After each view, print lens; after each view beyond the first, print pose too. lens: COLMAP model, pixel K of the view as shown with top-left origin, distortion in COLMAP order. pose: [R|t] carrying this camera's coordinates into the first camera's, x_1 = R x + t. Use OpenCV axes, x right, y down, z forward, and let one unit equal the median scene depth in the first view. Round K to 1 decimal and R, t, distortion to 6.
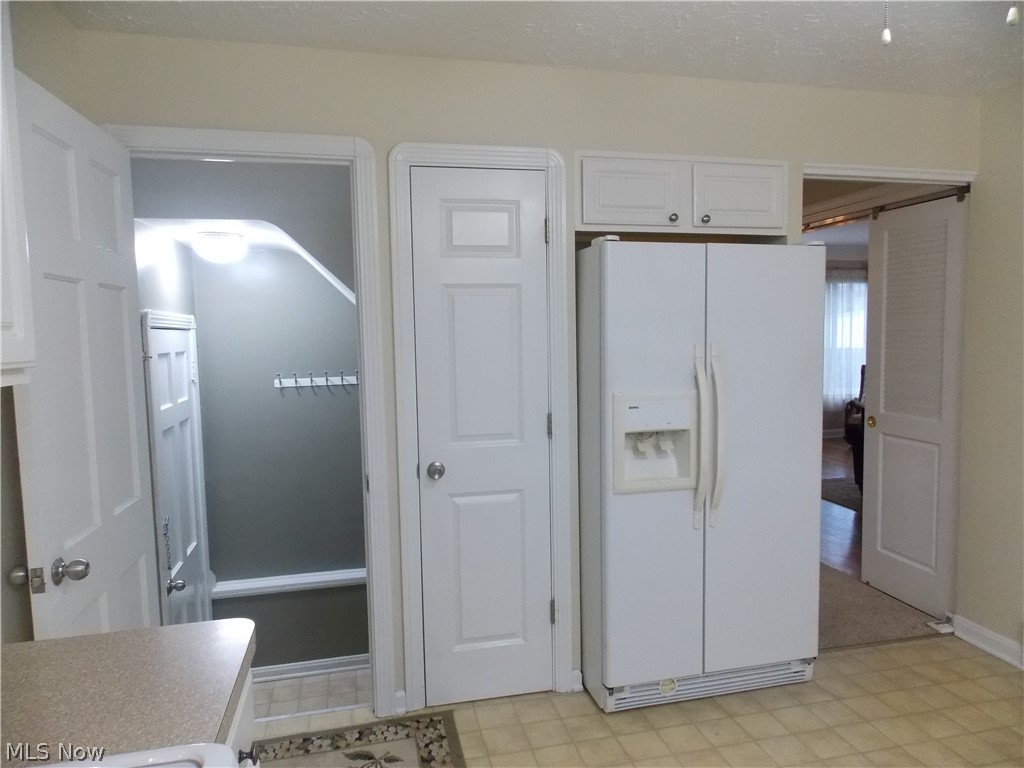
lens RADIAL K [[681.9, 0, 512.7], [0, 681.9, 380.3], [0, 0, 1]] dist [0.009273, -0.002253]
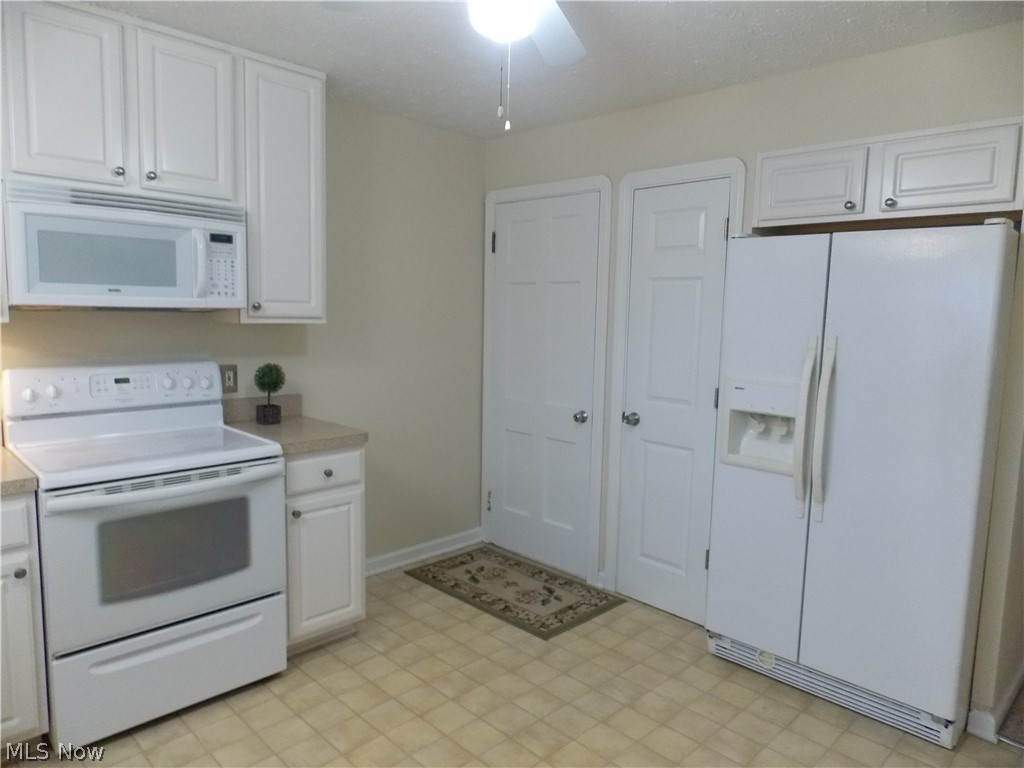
lens RADIAL K [[681.9, 0, 512.7], [0, 681.9, 380.3], [0, 0, 1]] dist [0.009273, -0.002253]
pose [[0.525364, 0.117539, -0.842720, 0.877774], [-0.096172, 0.992269, 0.078442, -0.023572], [0.845425, 0.039835, 0.532606, 0.093866]]
